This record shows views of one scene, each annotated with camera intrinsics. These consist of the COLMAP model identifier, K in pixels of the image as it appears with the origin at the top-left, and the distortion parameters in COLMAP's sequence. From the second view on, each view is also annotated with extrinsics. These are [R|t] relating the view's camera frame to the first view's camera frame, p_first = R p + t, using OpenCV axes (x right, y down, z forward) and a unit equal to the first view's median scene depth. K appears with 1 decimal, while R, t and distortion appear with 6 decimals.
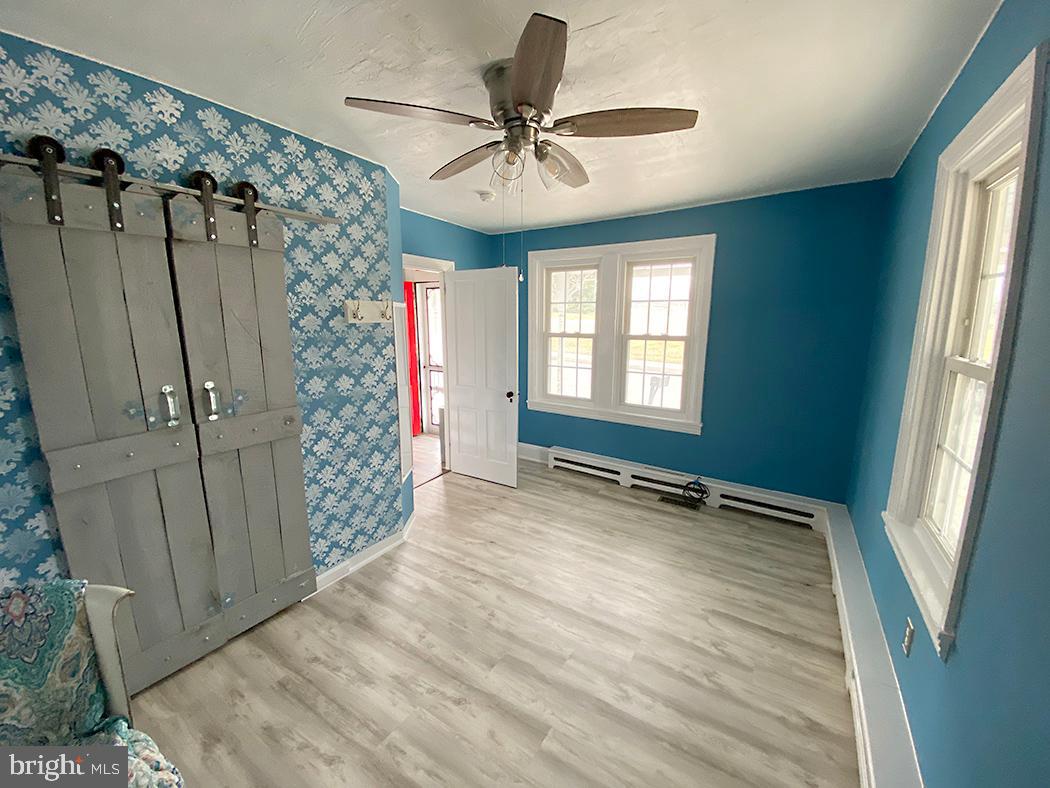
lens RADIAL K [[425.9, 0, 522.2], [0, 425.9, 393.0], [0, 0, 1]] dist [0.044526, -0.030761]
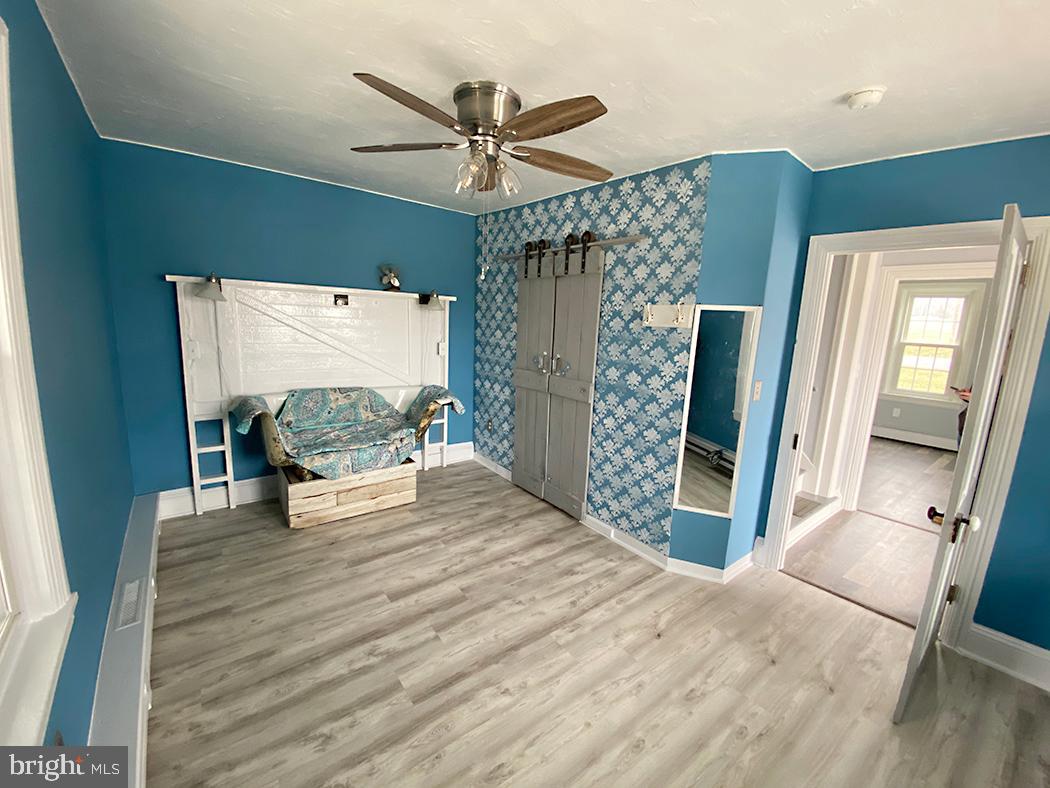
lens RADIAL K [[425.9, 0, 522.2], [0, 425.9, 393.0], [0, 0, 1]] dist [0.044526, -0.030761]
pose [[-0.342912, 0.153339, -0.926768, 0.758485], [-0.205736, 0.950374, 0.233369, -0.194737], [0.916561, 0.270695, -0.294347, 1.102362]]
